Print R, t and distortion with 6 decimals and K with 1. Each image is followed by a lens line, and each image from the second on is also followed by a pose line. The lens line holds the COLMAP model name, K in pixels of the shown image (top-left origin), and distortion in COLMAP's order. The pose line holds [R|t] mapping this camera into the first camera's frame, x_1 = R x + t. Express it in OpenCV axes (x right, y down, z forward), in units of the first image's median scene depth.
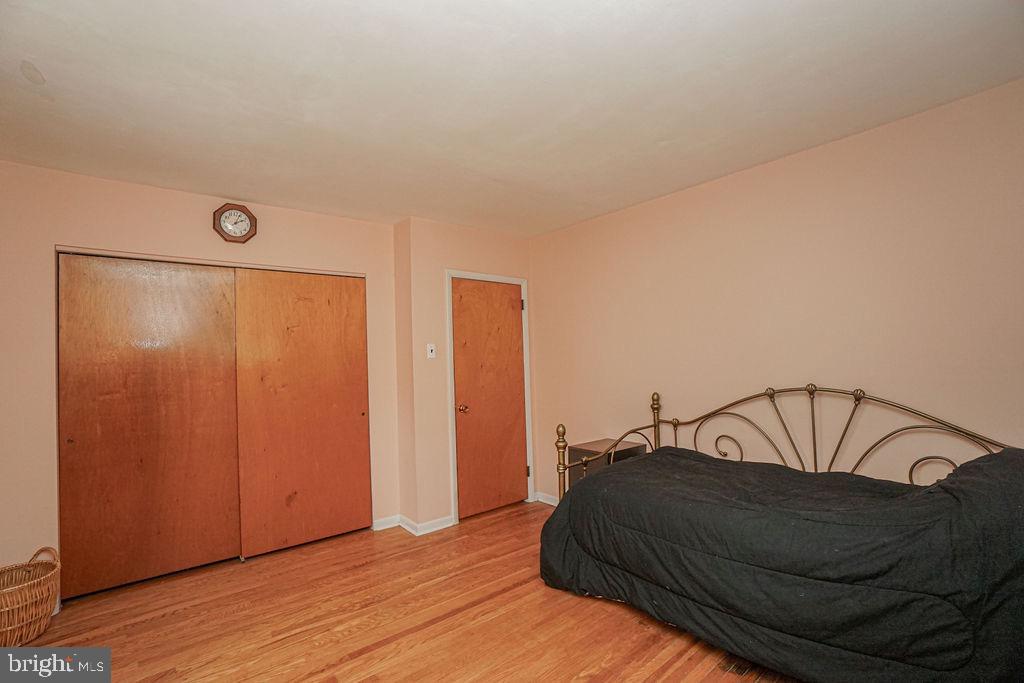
lens RADIAL K [[487.7, 0, 512.0], [0, 487.7, 341.5], [0, 0, 1]] dist [-0.039348, 0.000142]
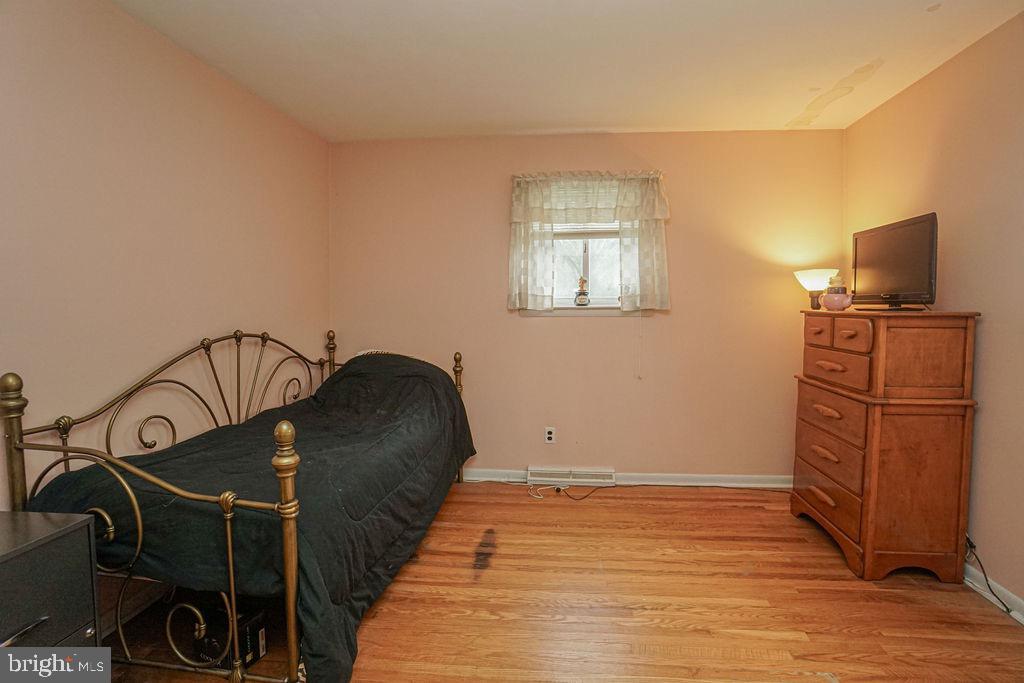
lens RADIAL K [[487.7, 0, 512.0], [0, 487.7, 341.5], [0, 0, 1]] dist [-0.039348, 0.000142]
pose [[-0.686867, -0.019515, 0.726521, -0.420435], [0.004971, 0.999490, 0.031547, 0.079792], [-0.726766, 0.025280, -0.686420, 1.198879]]
